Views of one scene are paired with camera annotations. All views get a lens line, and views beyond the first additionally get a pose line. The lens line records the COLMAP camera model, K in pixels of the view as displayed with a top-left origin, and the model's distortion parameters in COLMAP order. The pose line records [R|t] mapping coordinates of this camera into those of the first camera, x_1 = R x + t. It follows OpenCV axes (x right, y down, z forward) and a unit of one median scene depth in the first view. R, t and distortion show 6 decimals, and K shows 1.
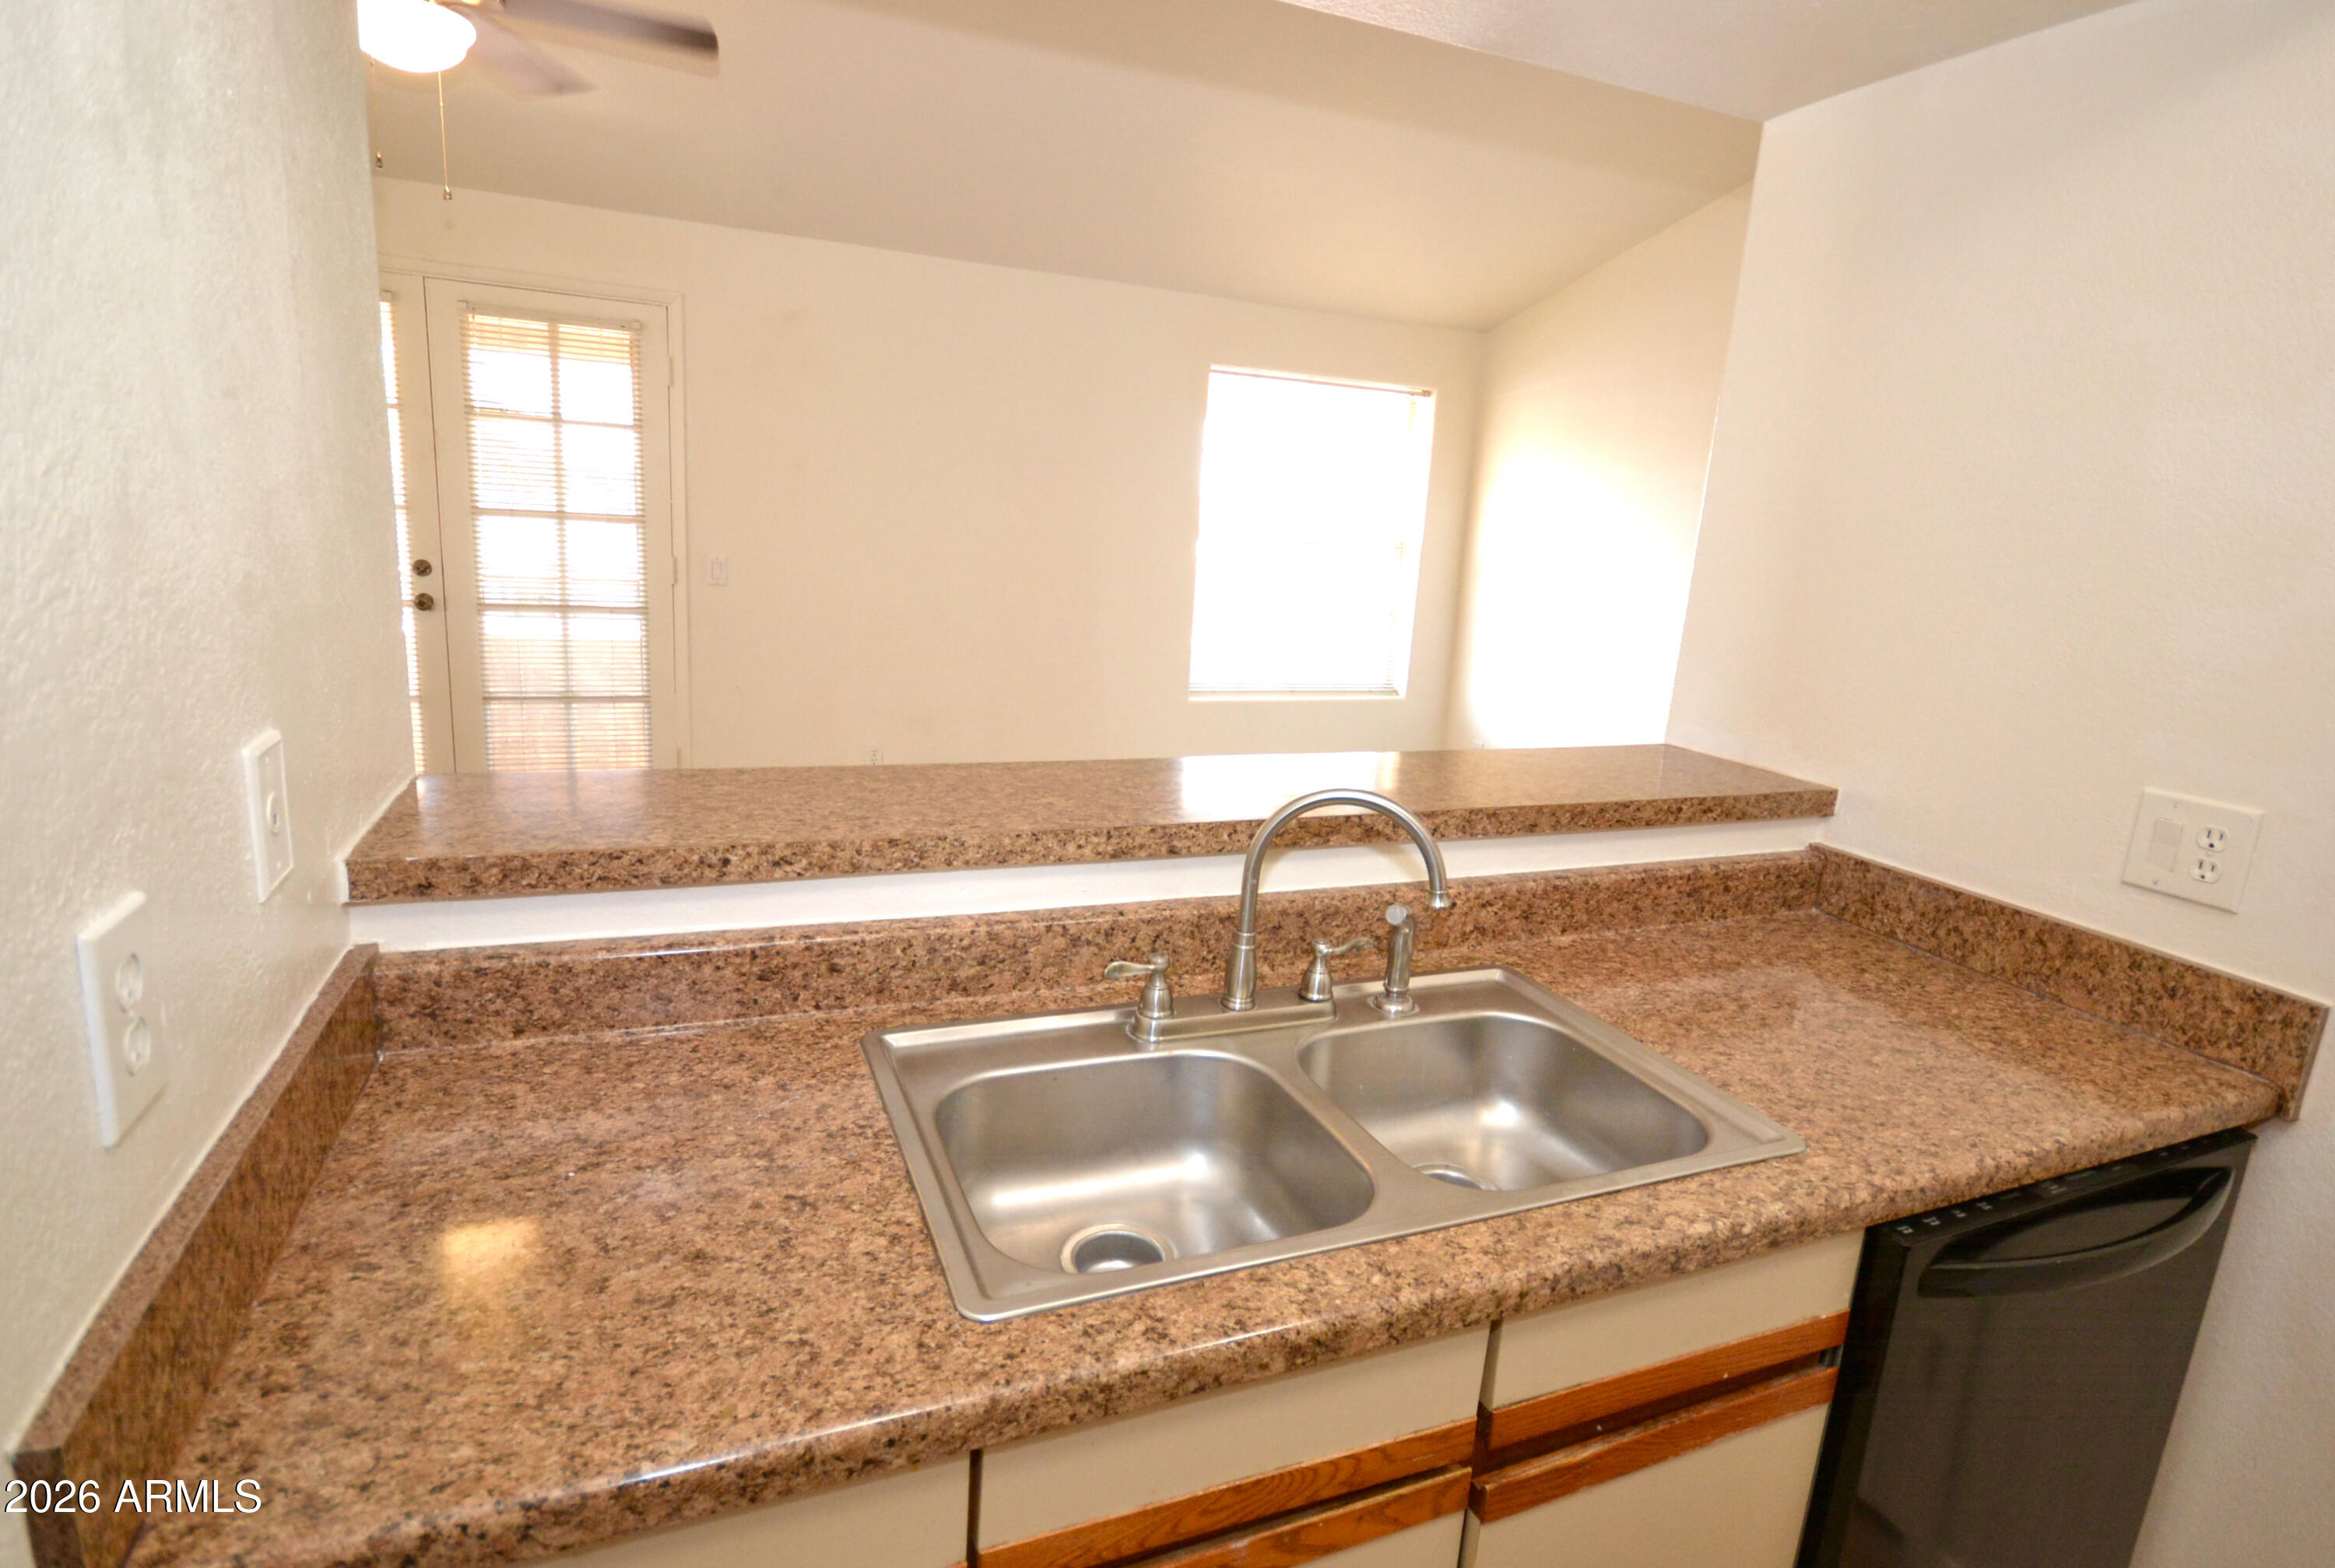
lens RADIAL K [[1180.8, 0, 1175.8], [0, 1180.8, 788.5], [0, 0, 1]] dist [-0.000419, -0.000465]
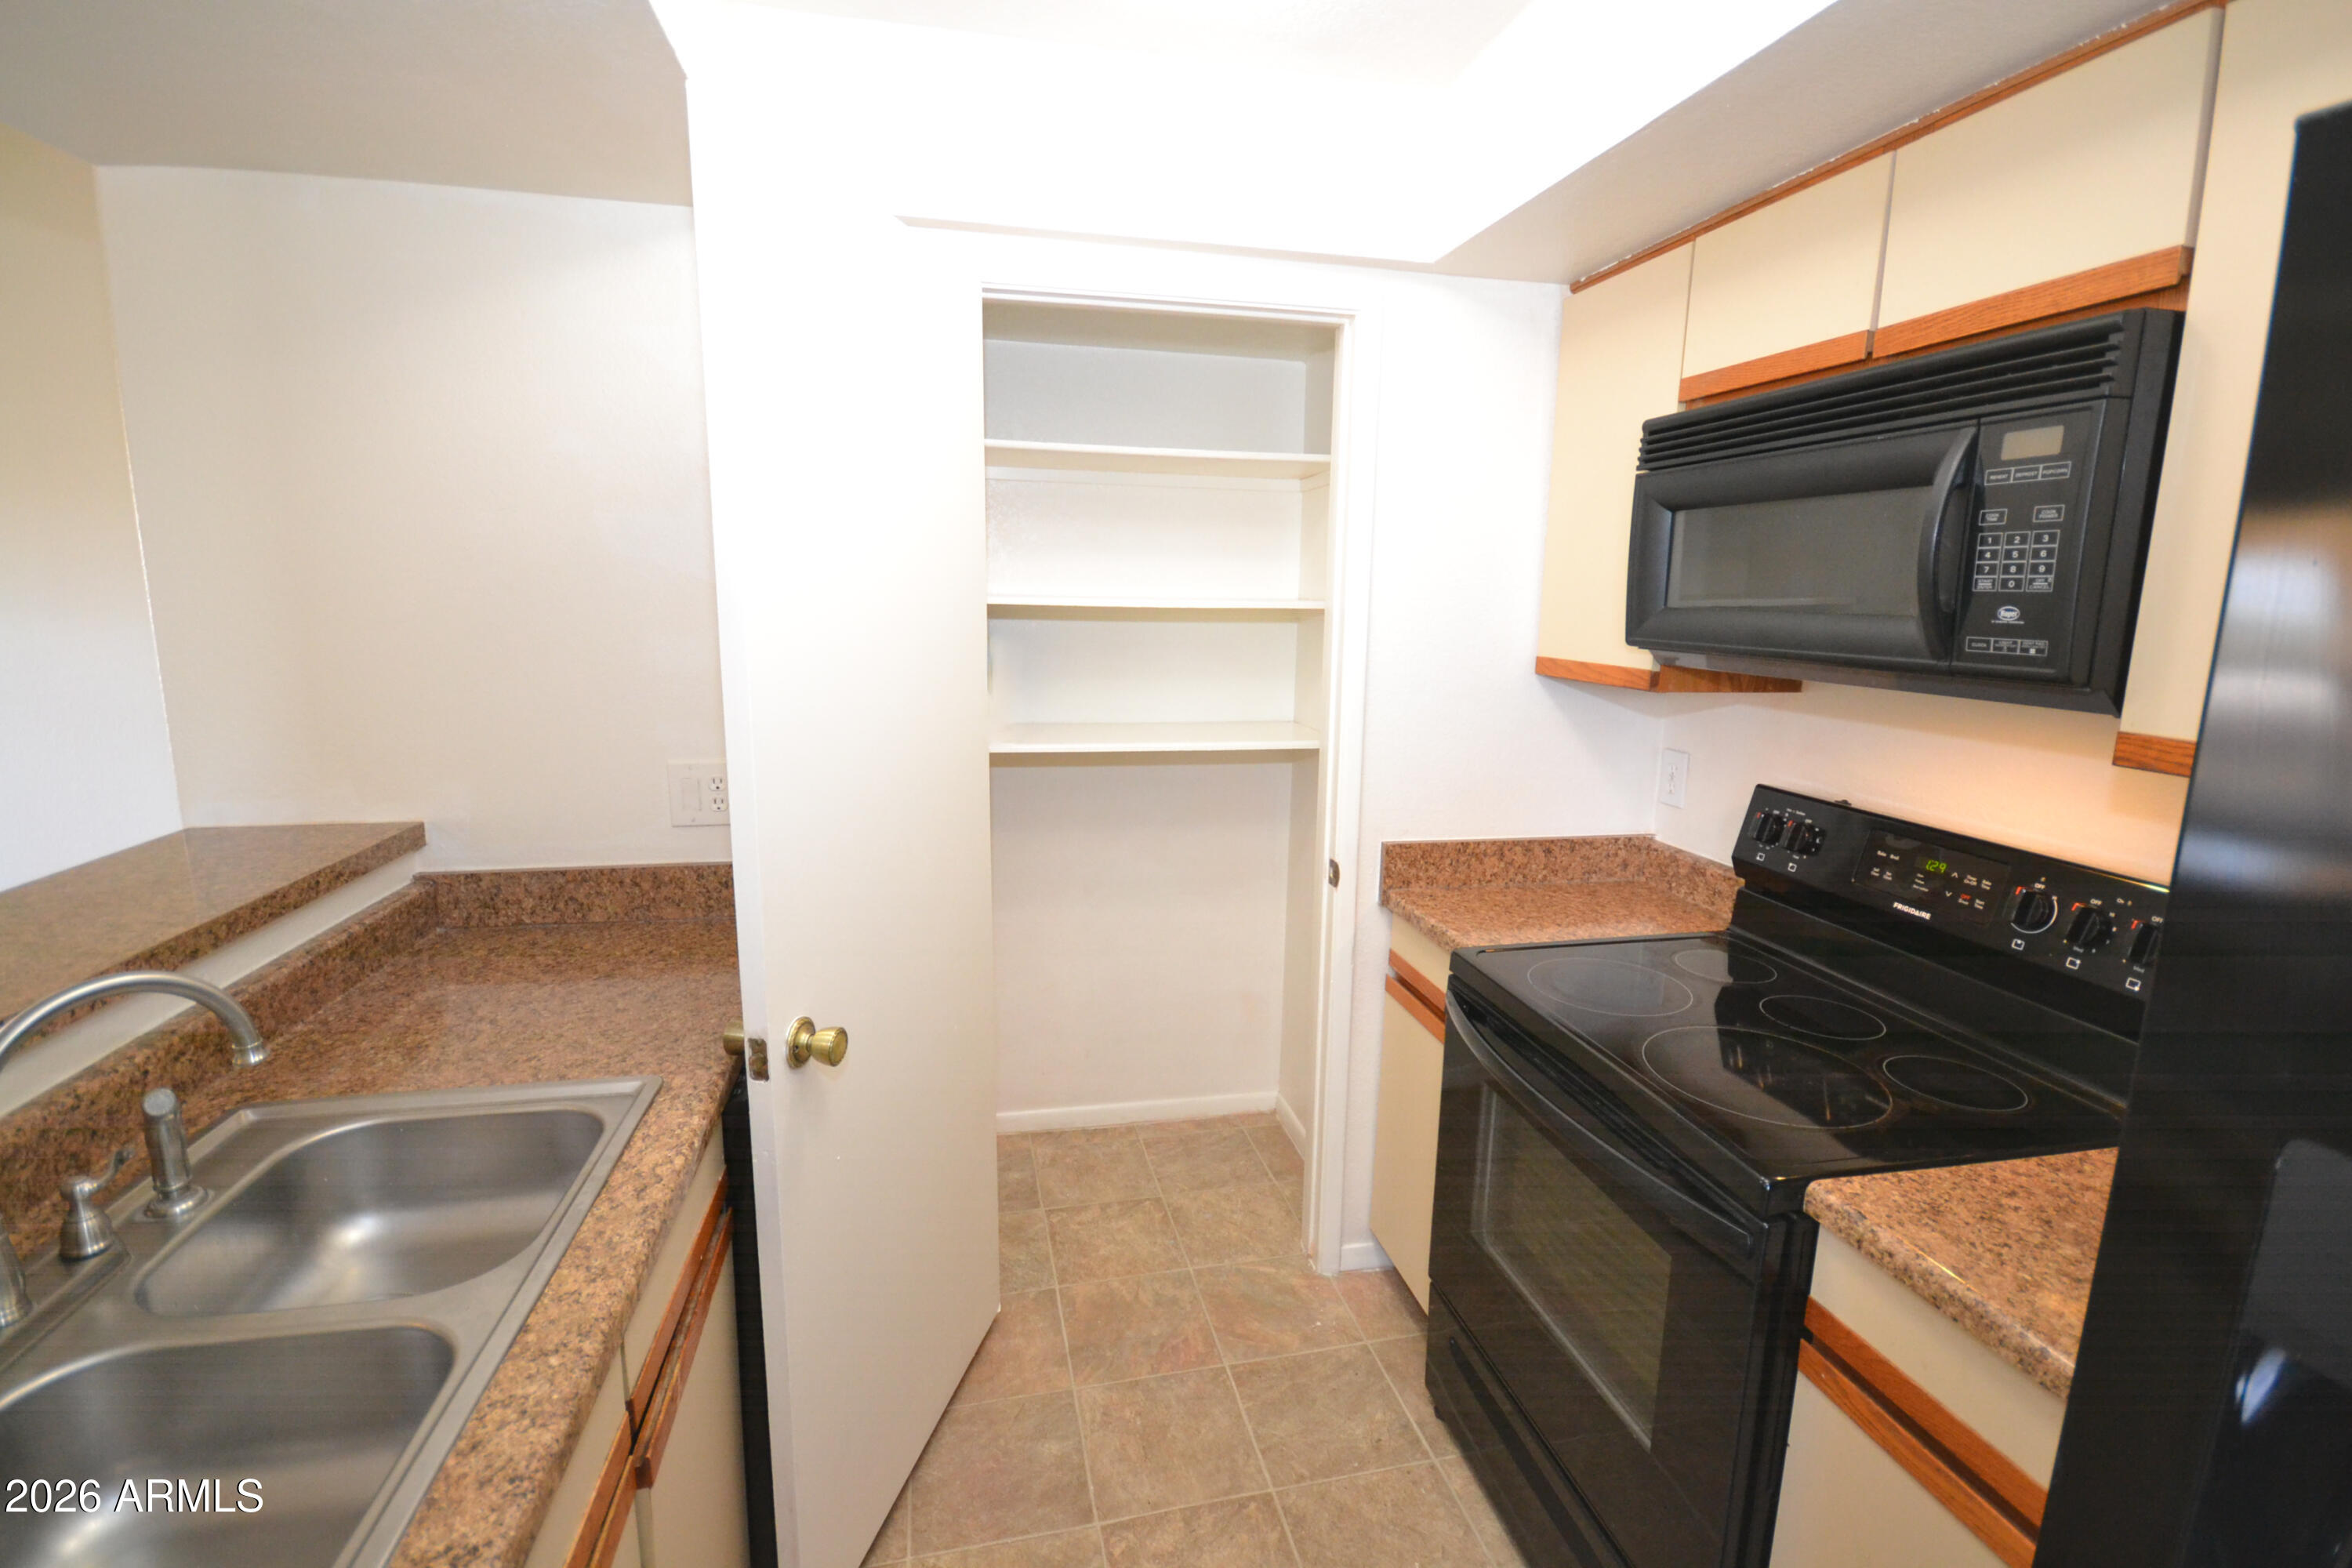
lens RADIAL K [[1046.0, 0, 1177.4], [0, 1046.0, 779.8], [0, 0, 1]] dist [0.005551, -0.009709]
pose [[0.187345, -0.235268, 0.953704, -0.311695], [0.220062, 0.956269, 0.192671, -0.090436], [-0.957327, 0.173778, 0.230926, 0.092473]]
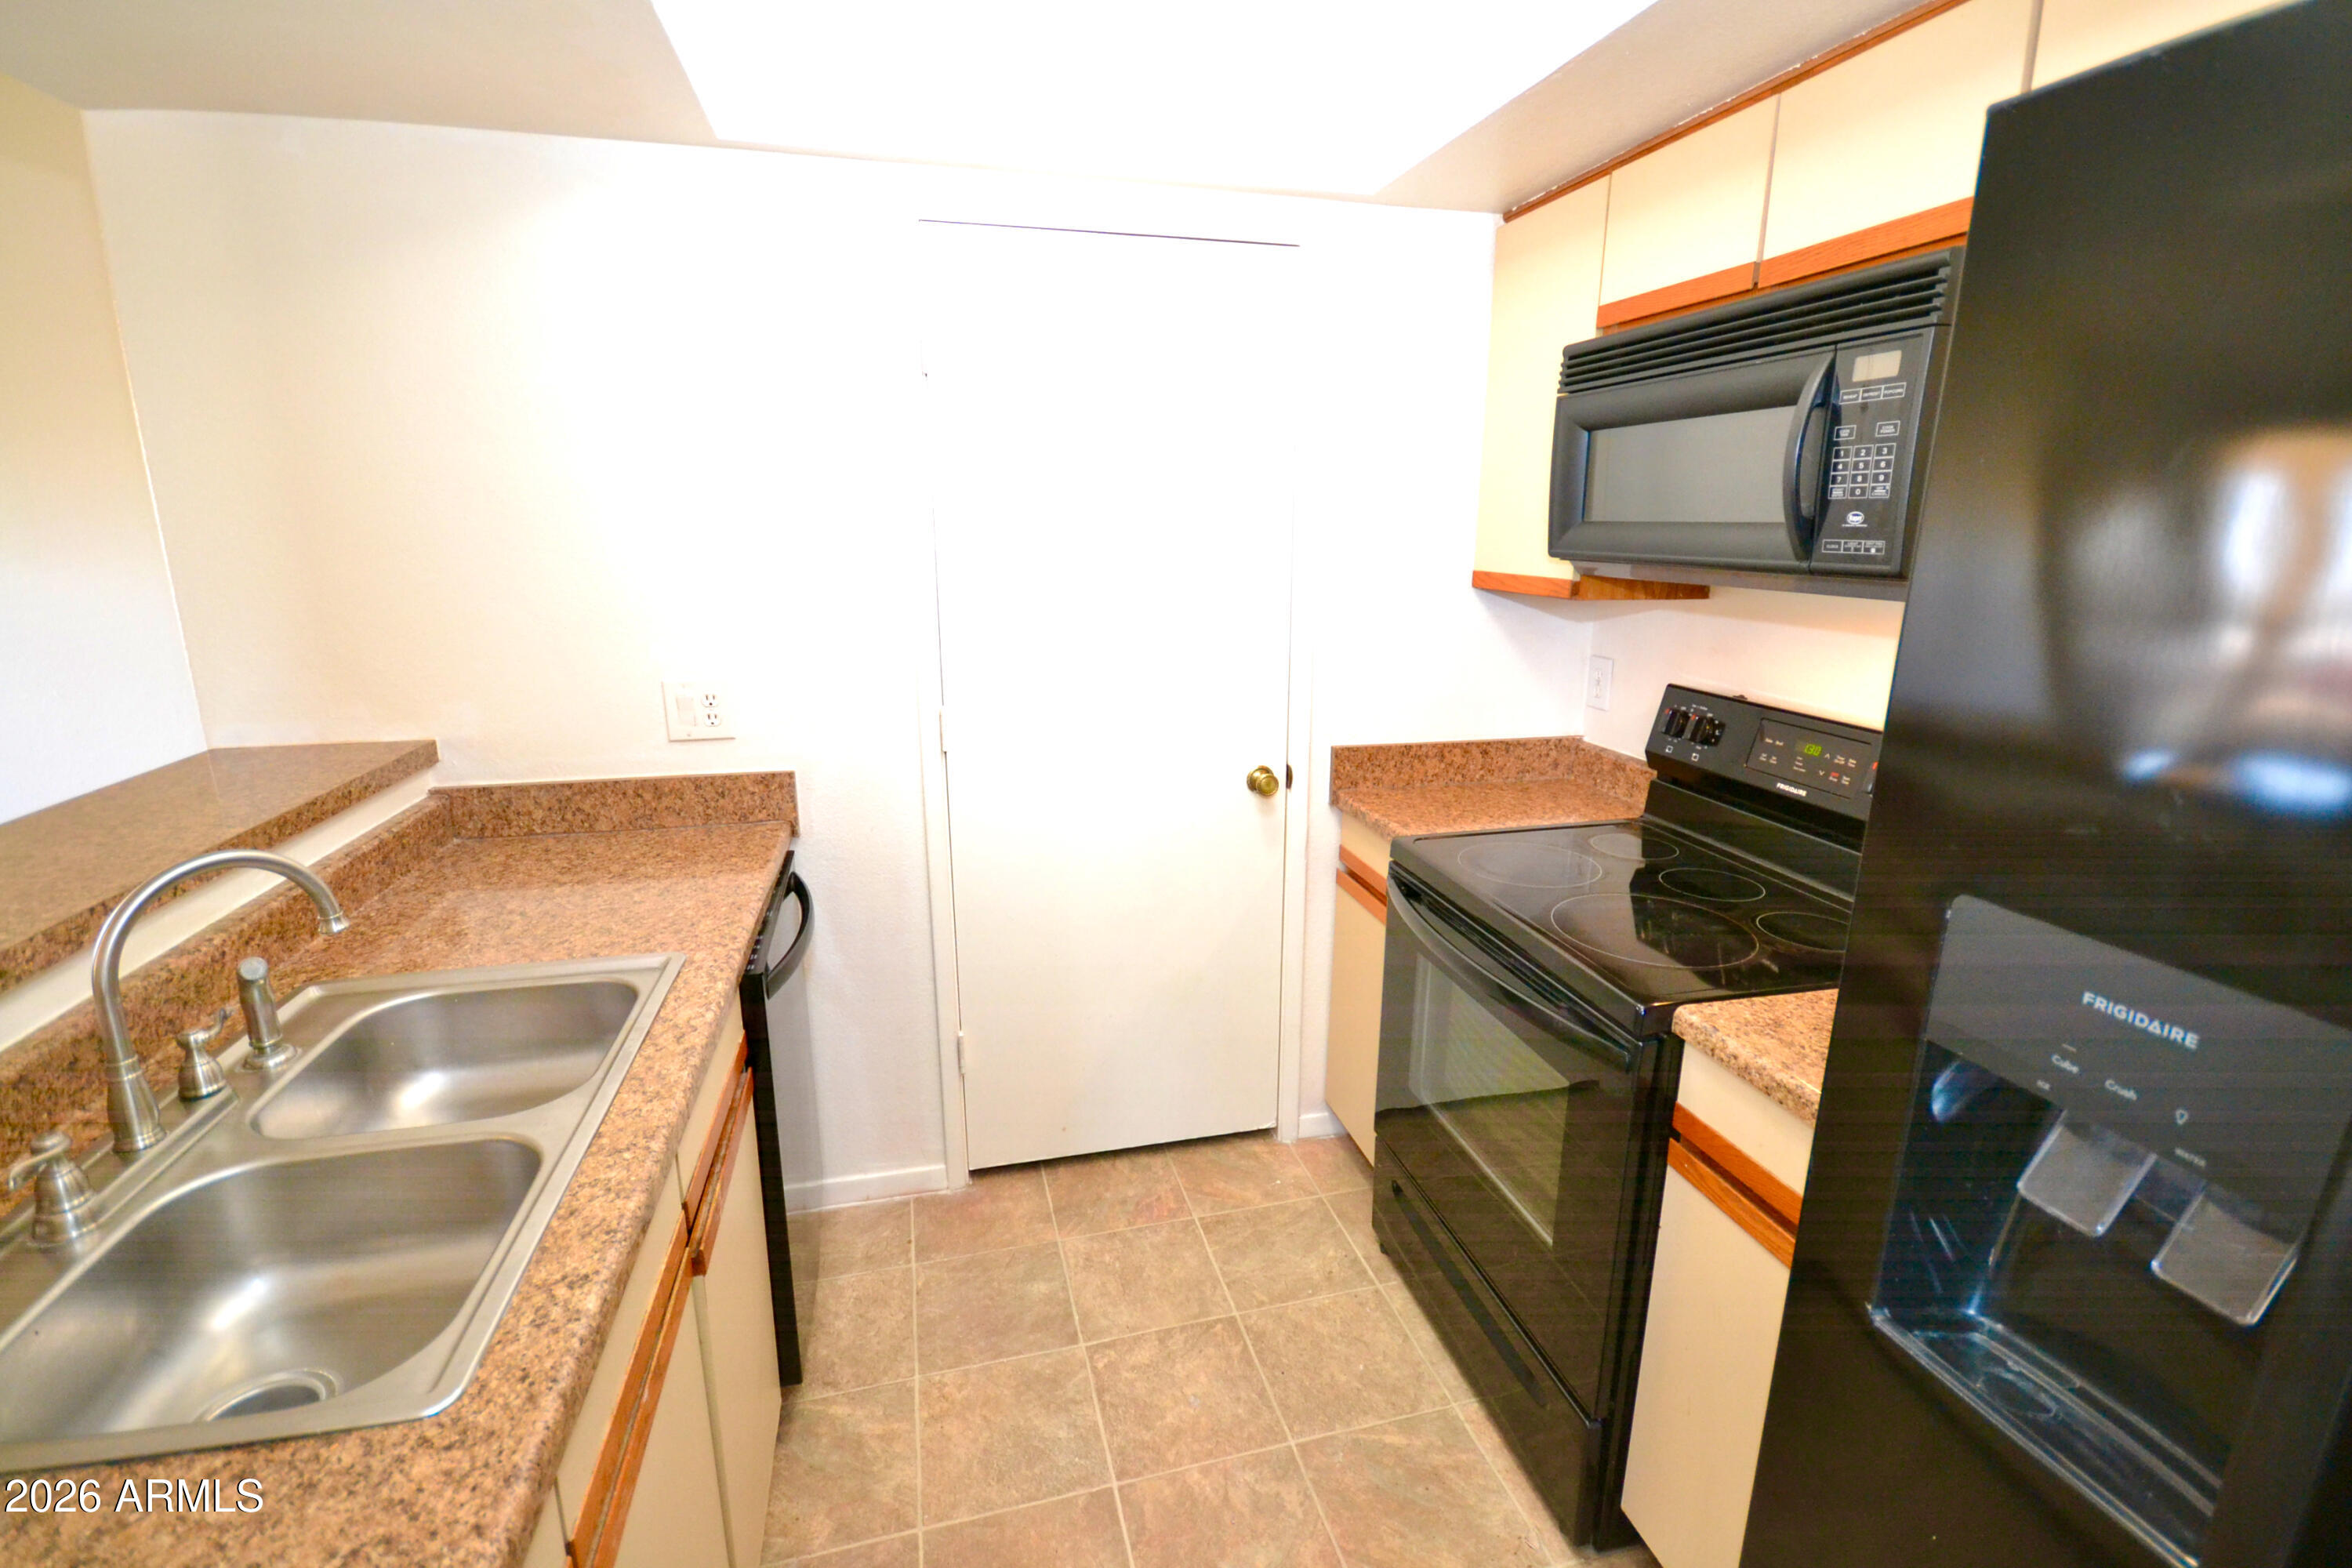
lens RADIAL K [[1046.0, 0, 1179.1], [0, 1046.0, 781.4], [0, 0, 1]] dist [0.005551, -0.009709]
pose [[0.153943, -0.301050, 0.941101, -0.428521], [0.231323, 0.936966, 0.261888, -0.079812], [-0.960620, 0.177382, 0.213879, 0.062809]]
